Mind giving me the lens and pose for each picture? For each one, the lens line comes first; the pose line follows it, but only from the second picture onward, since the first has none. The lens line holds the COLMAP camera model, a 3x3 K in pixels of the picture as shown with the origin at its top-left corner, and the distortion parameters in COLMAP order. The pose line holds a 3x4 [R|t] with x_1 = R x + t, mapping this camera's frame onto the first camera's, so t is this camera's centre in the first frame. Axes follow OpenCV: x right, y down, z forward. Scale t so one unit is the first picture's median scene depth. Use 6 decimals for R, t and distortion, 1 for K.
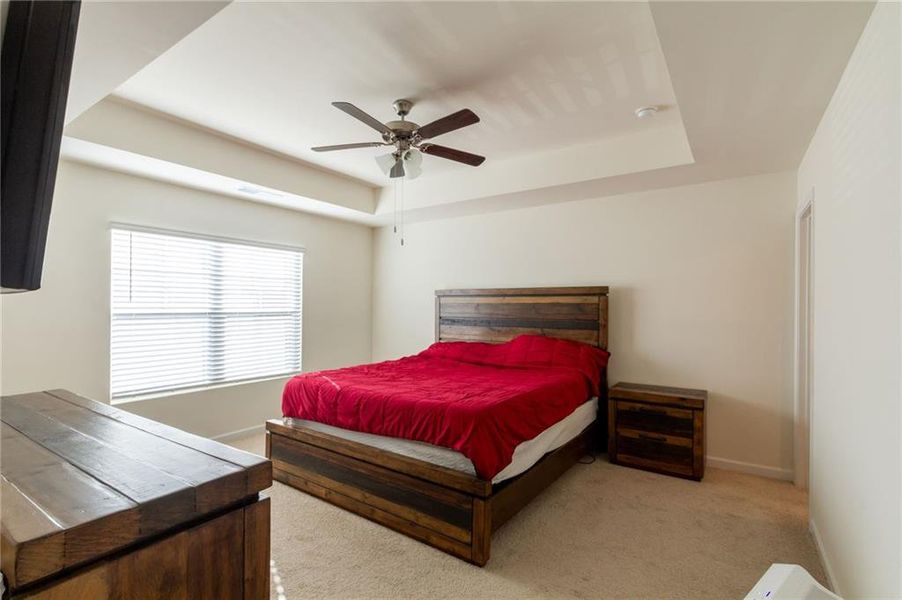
lens RADIAL K [[423.2, 0, 451.0], [0, 423.2, 300.0], [0, 0, 1]] dist [-0.000395, -0.000075]
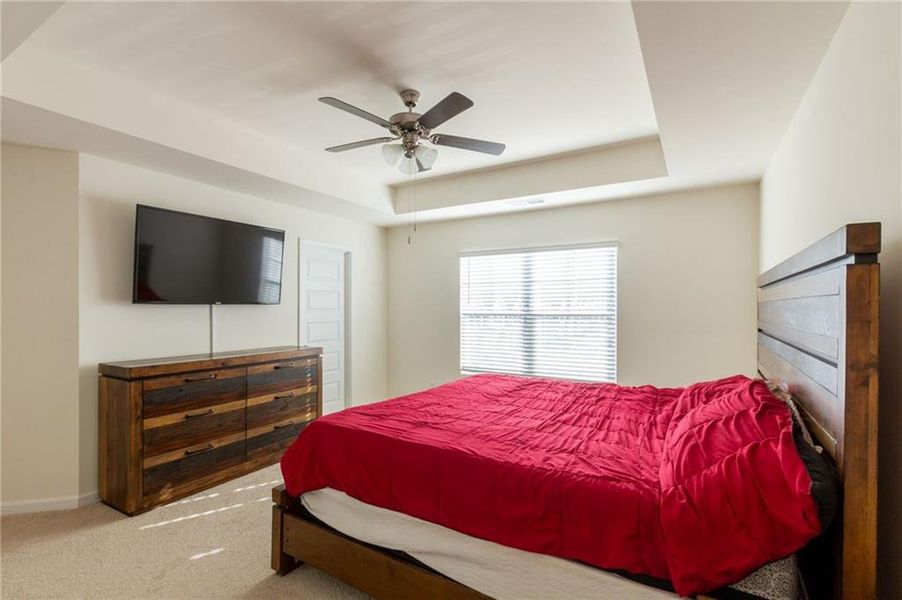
lens RADIAL K [[423.2, 0, 451.0], [0, 423.2, 300.0], [0, 0, 1]] dist [-0.000395, -0.000075]
pose [[0.055993, -0.021911, -0.998191, 0.585383], [0.012521, 0.999696, -0.021242, 0.013245], [0.998353, -0.011309, 0.056251, 0.730999]]
